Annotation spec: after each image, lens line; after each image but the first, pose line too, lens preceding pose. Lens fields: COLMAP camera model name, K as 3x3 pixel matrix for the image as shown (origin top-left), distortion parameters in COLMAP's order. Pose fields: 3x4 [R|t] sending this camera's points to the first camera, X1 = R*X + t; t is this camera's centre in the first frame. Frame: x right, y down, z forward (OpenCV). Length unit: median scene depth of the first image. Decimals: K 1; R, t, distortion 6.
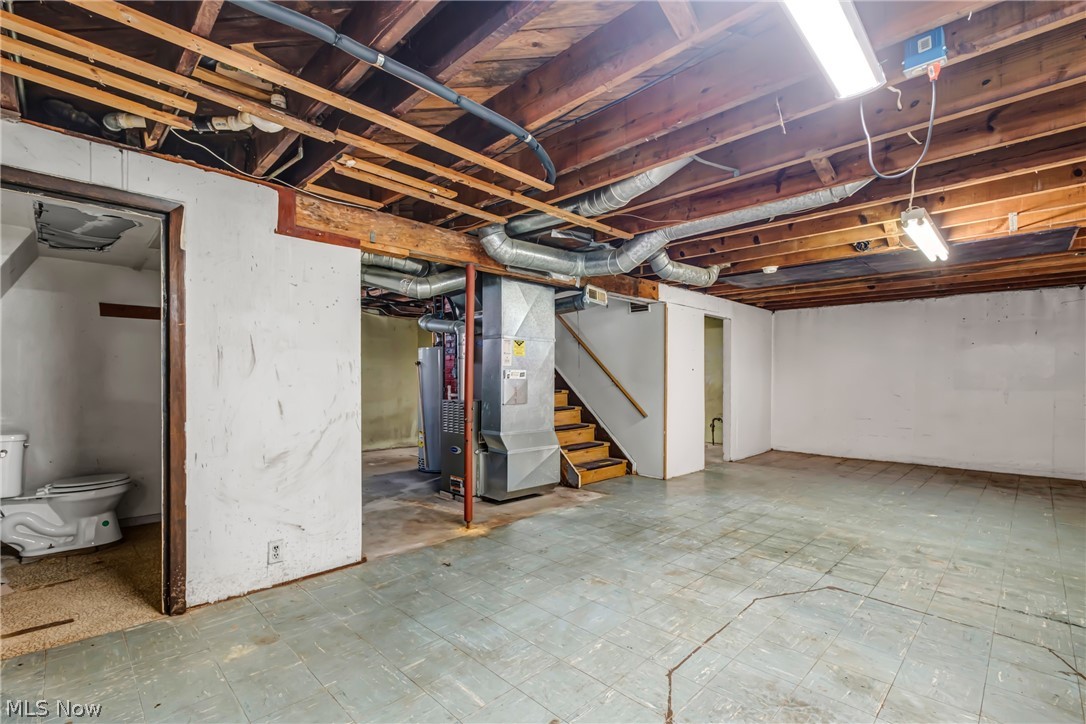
lens RADIAL K [[487.7, 0, 549.2], [0, 487.7, 379.3], [0, 0, 1]] dist [0.008926, -0.007230]
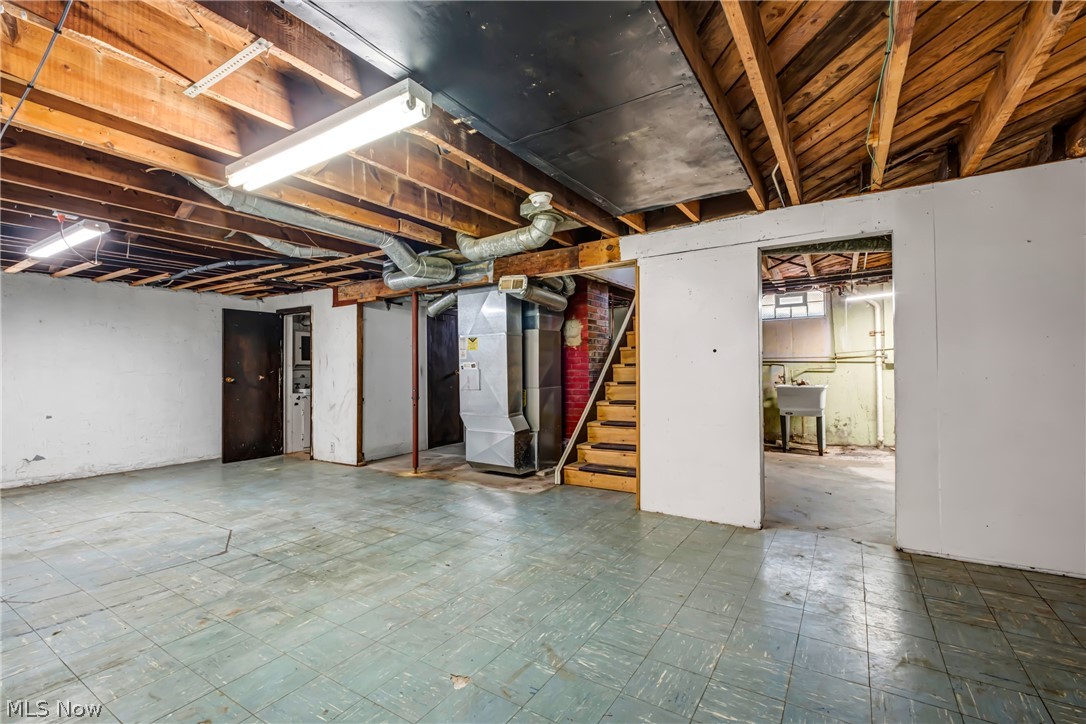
lens RADIAL K [[482.1, 0, 543.7], [0, 482.1, 364.3], [0, 0, 1]] dist [0.009263, -0.007461]
pose [[0.212171, -0.013933, -0.977133, 1.527425], [0.009994, 0.999877, -0.012087, 0.003054], [0.977181, -0.007201, 0.212284, 1.230514]]
